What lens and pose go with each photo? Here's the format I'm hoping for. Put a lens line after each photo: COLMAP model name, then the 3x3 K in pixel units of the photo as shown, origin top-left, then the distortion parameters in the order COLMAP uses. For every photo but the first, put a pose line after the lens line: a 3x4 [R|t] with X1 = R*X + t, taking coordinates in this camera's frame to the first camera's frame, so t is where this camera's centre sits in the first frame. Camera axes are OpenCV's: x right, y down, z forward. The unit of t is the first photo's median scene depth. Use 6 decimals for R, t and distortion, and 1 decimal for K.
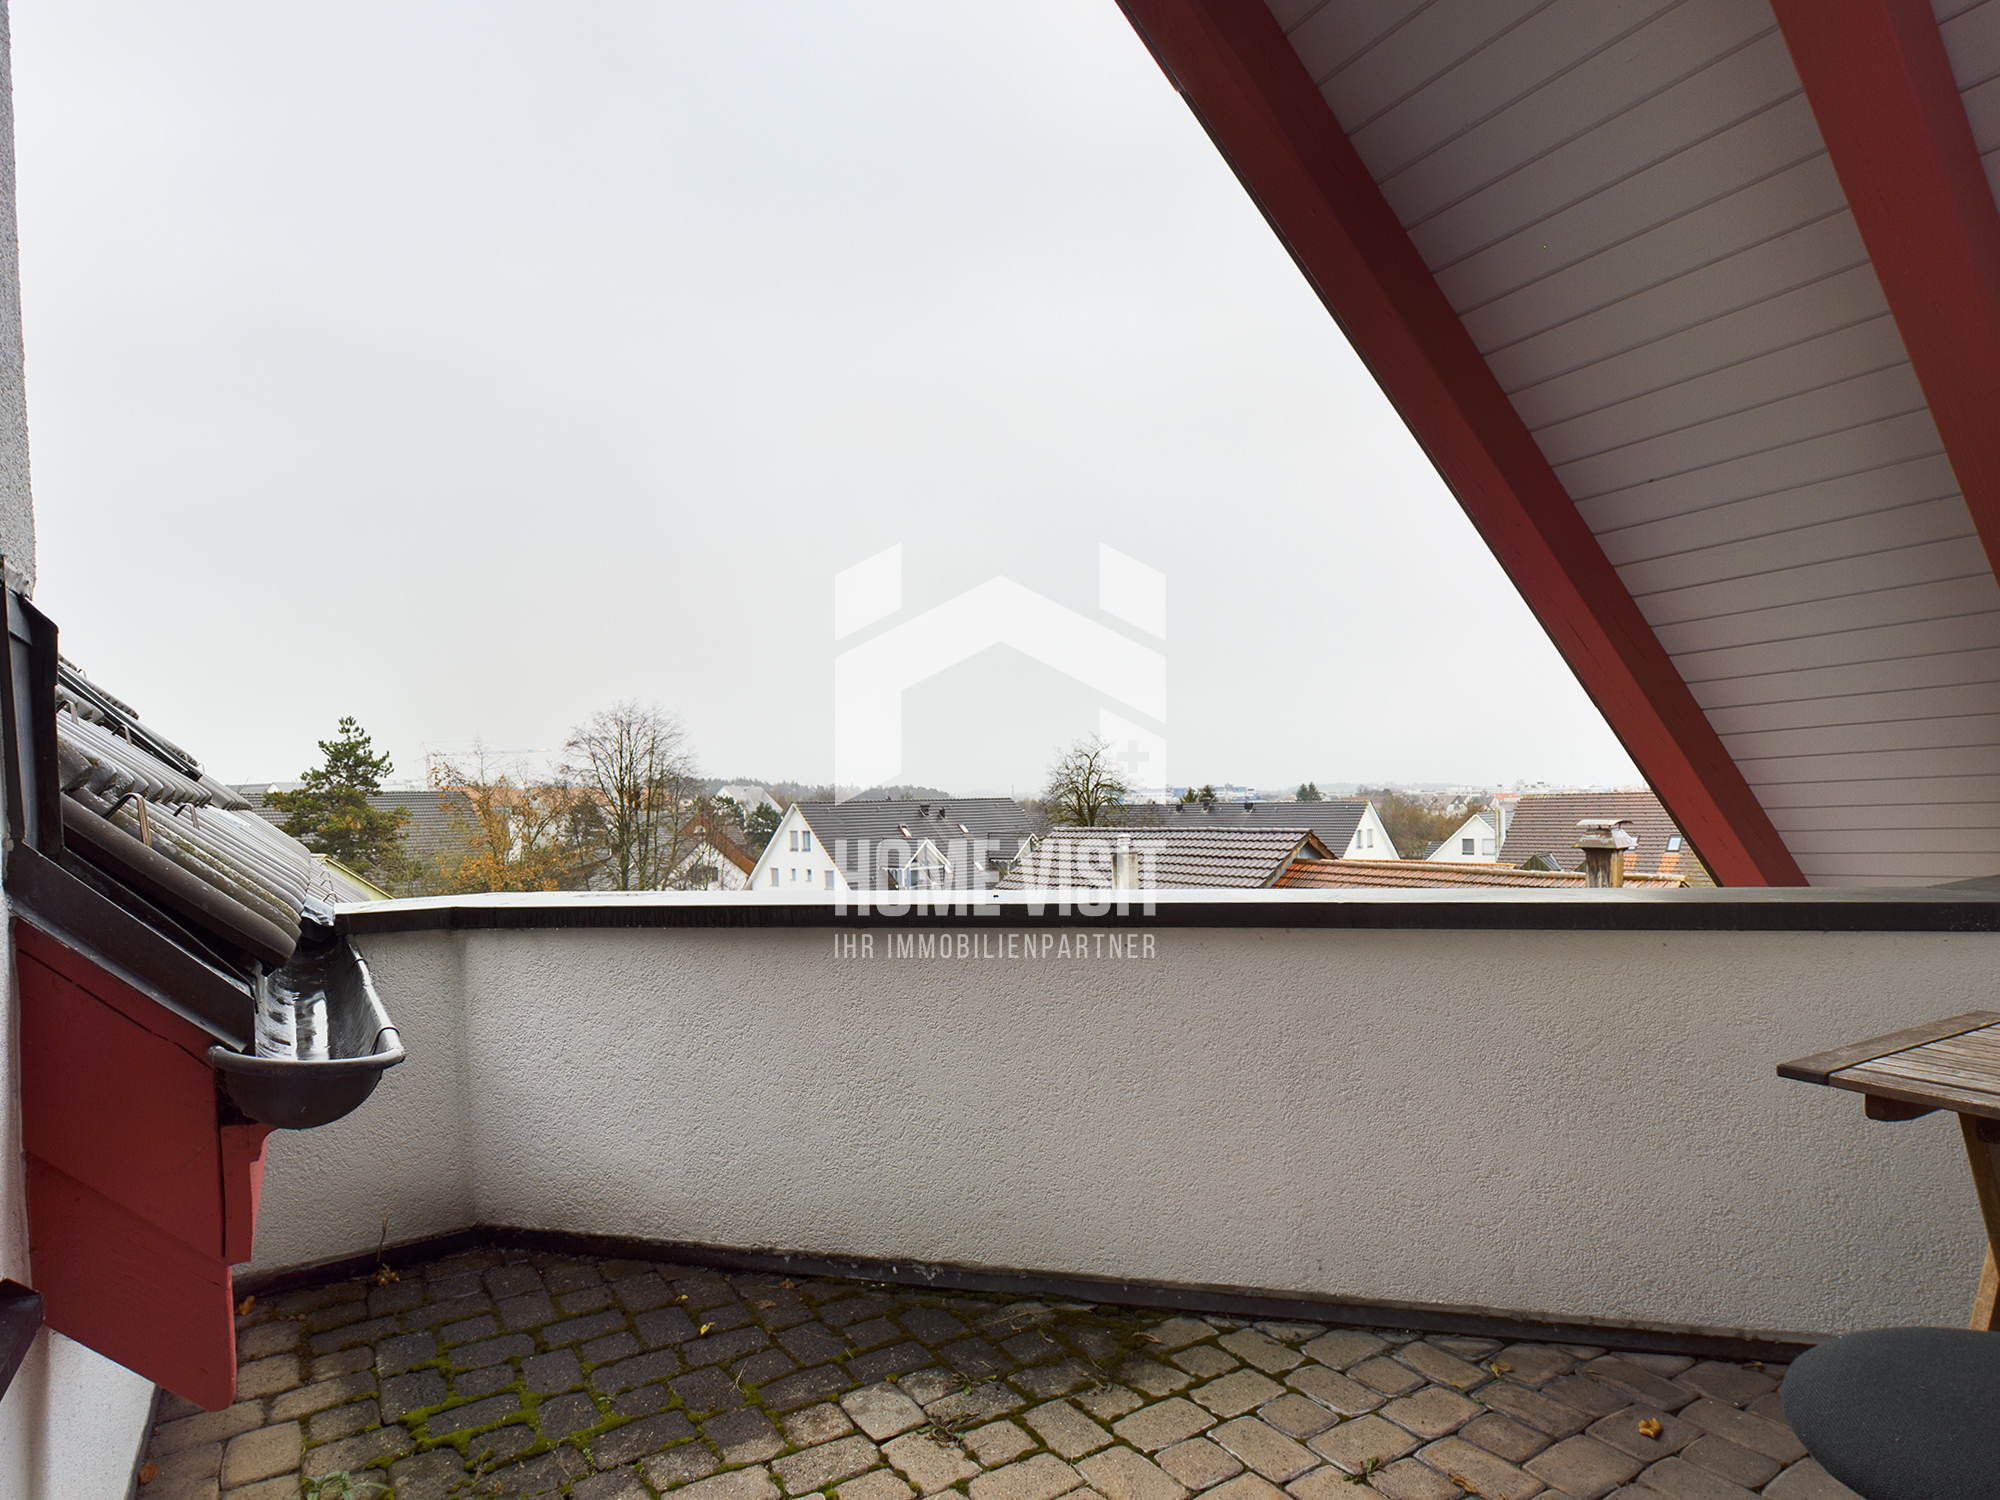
lens RADIAL K [[1081.5, 0, 998.3], [0, 1081.5, 823.4], [0, 0, 1]] dist [-0.003385, -0.000401]
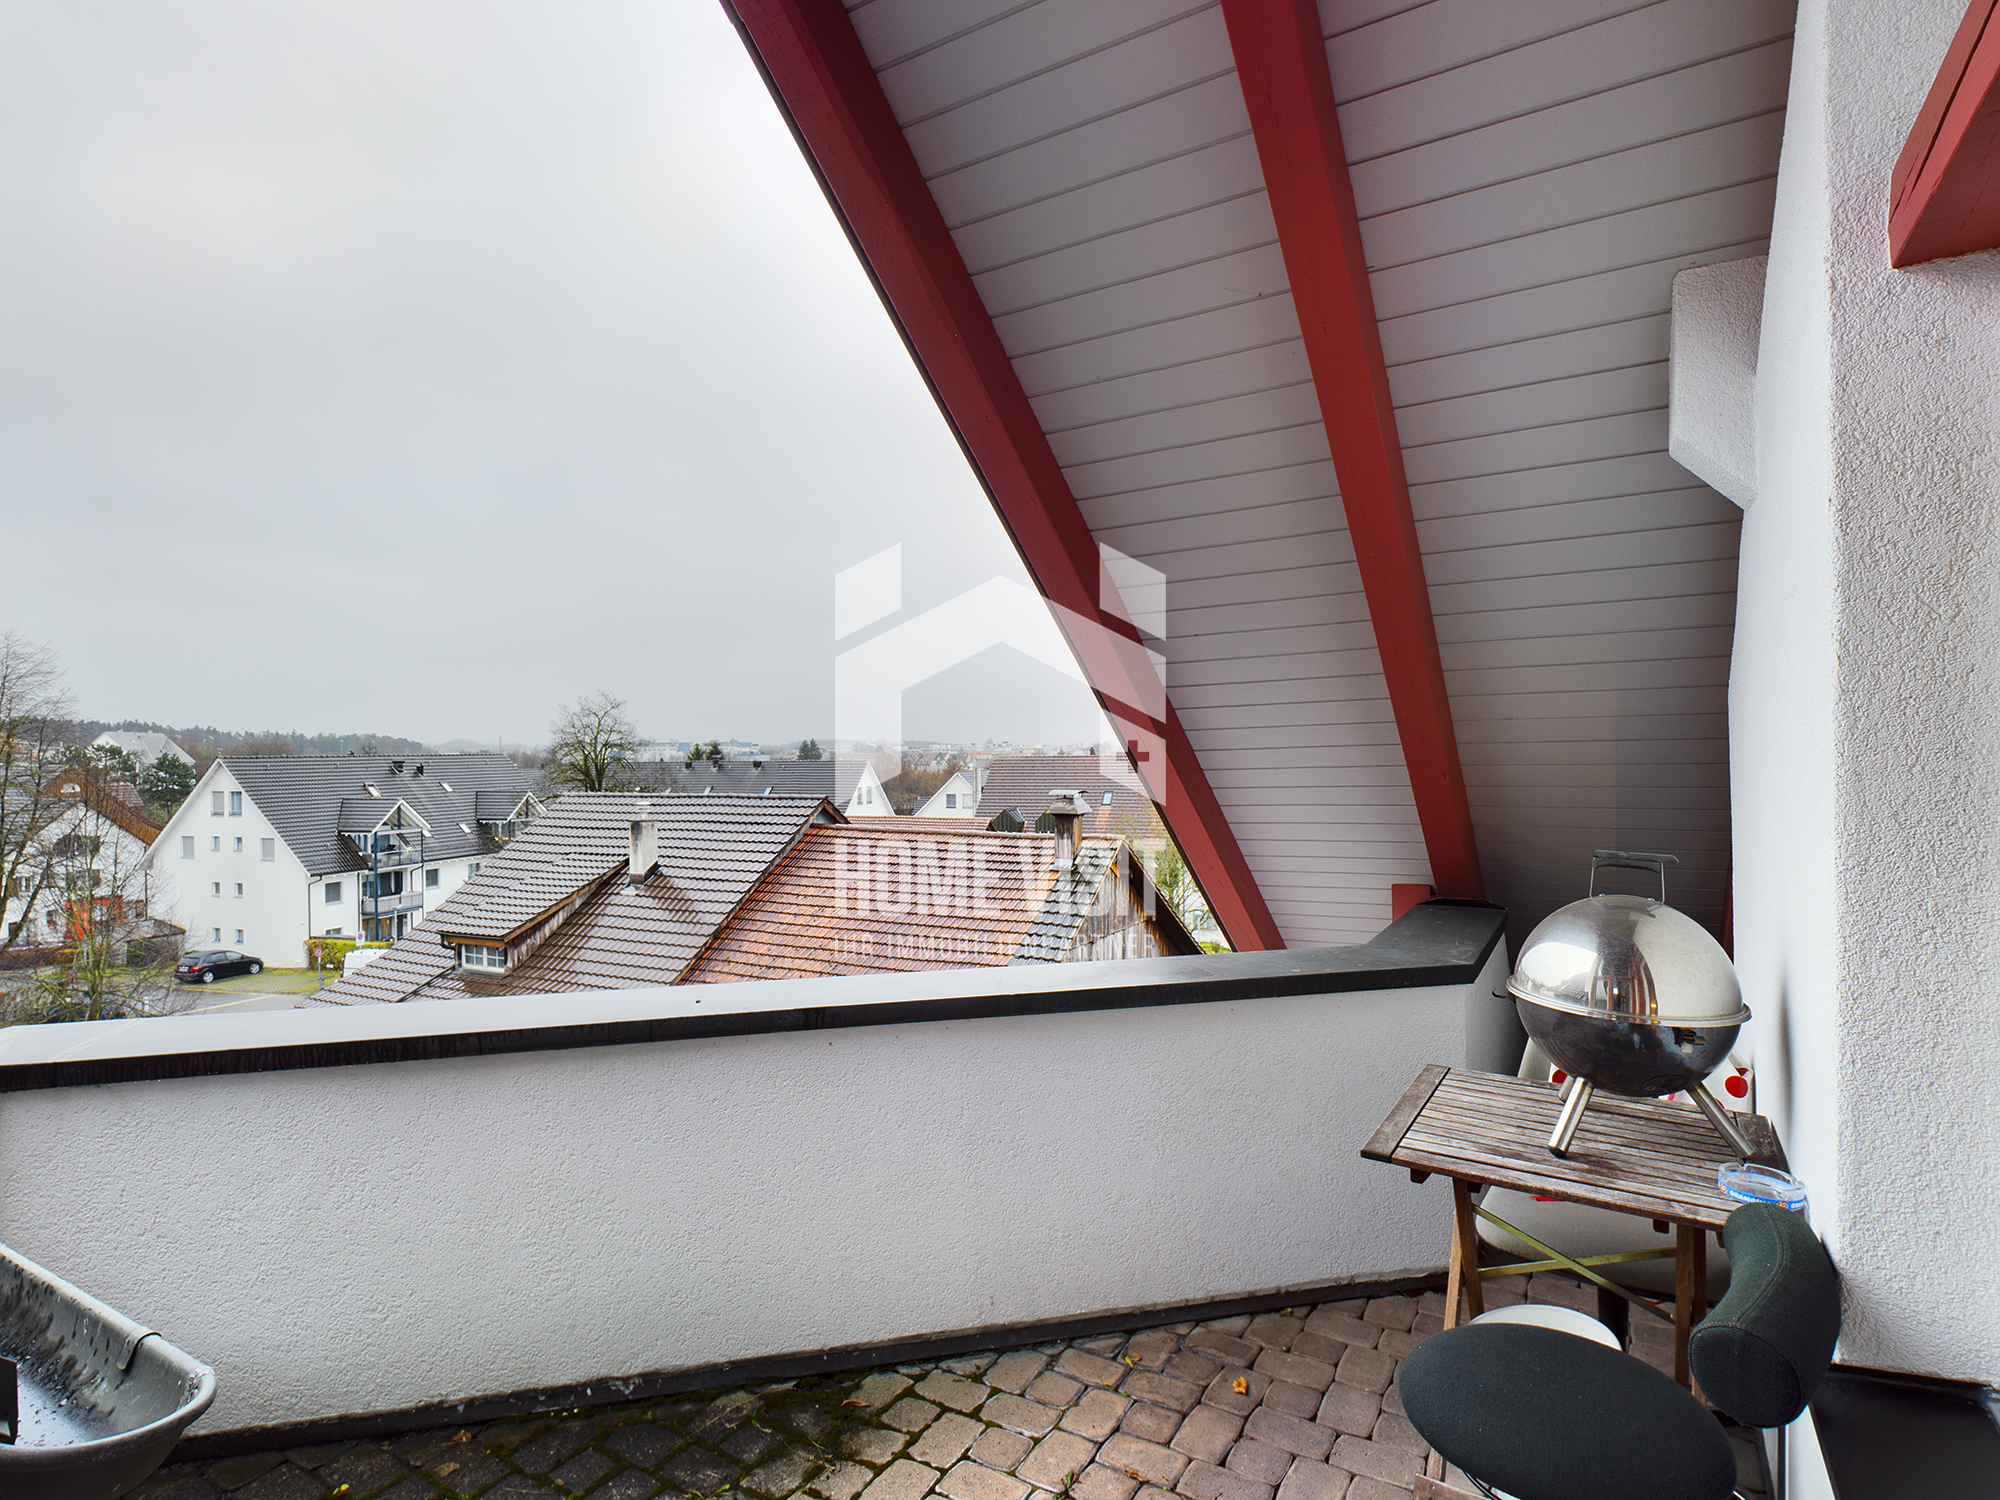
lens RADIAL K [[1051.8, 0, 998.6], [0, 1051.8, 732.4], [0, 0, 1]] dist [-0.000597, -0.000008]
pose [[0.891519, 0.017746, 0.452636, -0.213759], [-0.003628, 0.999480, -0.032041, -0.165571], [-0.452970, 0.026923, 0.891119, -0.045261]]
